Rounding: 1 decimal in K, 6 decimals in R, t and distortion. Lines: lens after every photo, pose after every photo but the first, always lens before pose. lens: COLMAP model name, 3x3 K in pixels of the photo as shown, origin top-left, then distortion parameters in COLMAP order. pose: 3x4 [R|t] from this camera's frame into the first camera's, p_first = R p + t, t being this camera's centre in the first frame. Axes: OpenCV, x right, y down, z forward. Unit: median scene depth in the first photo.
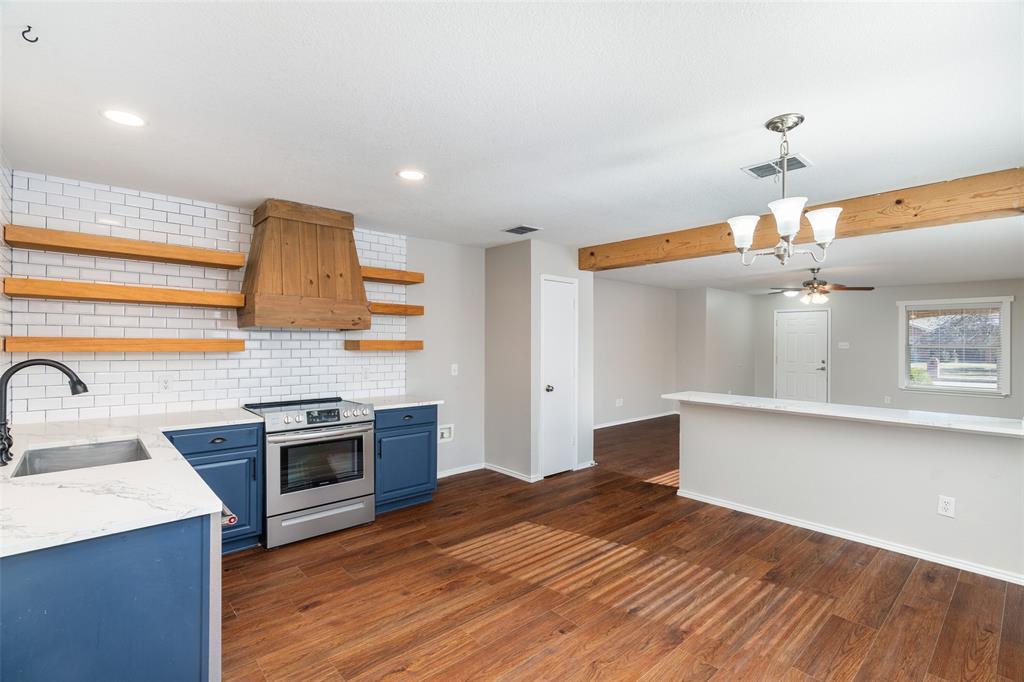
lens RADIAL K [[460.3, 0, 528.9], [0, 460.3, 341.3], [0, 0, 1]] dist [-0.001443, 0.000276]
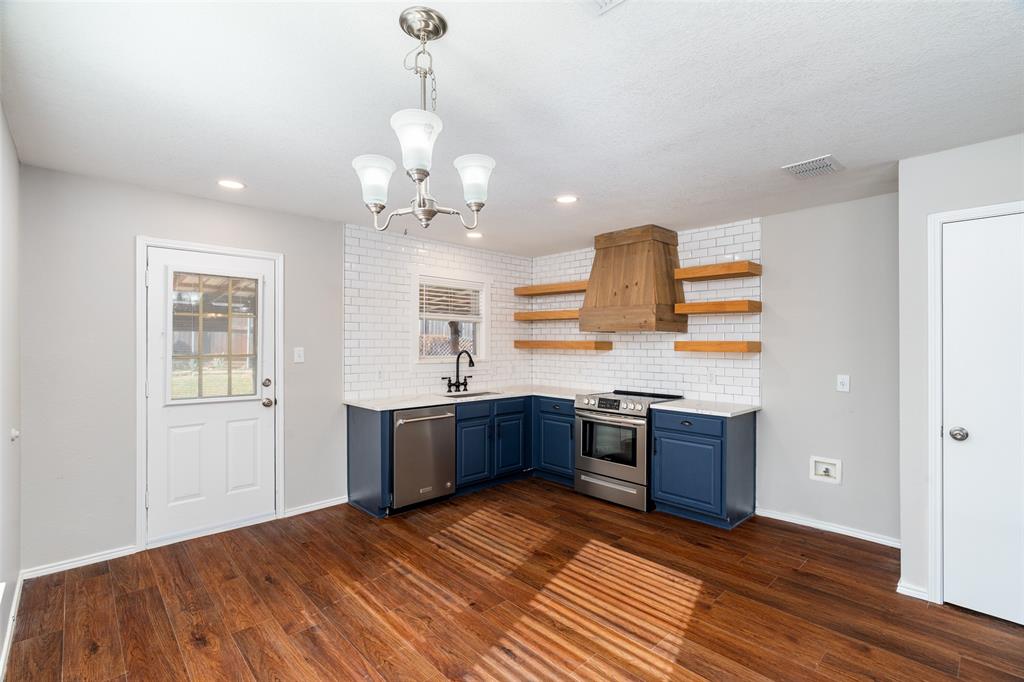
lens RADIAL K [[488.3, 0, 514.7], [0, 488.3, 341.6], [0, 0, 1]] dist [-0.004575, -0.000450]
pose [[0.005644, -0.005765, -0.999967, 0.792374], [0.001227, 0.999983, -0.005758, 0.004351], [0.999983, -0.001194, 0.005651, 0.694971]]
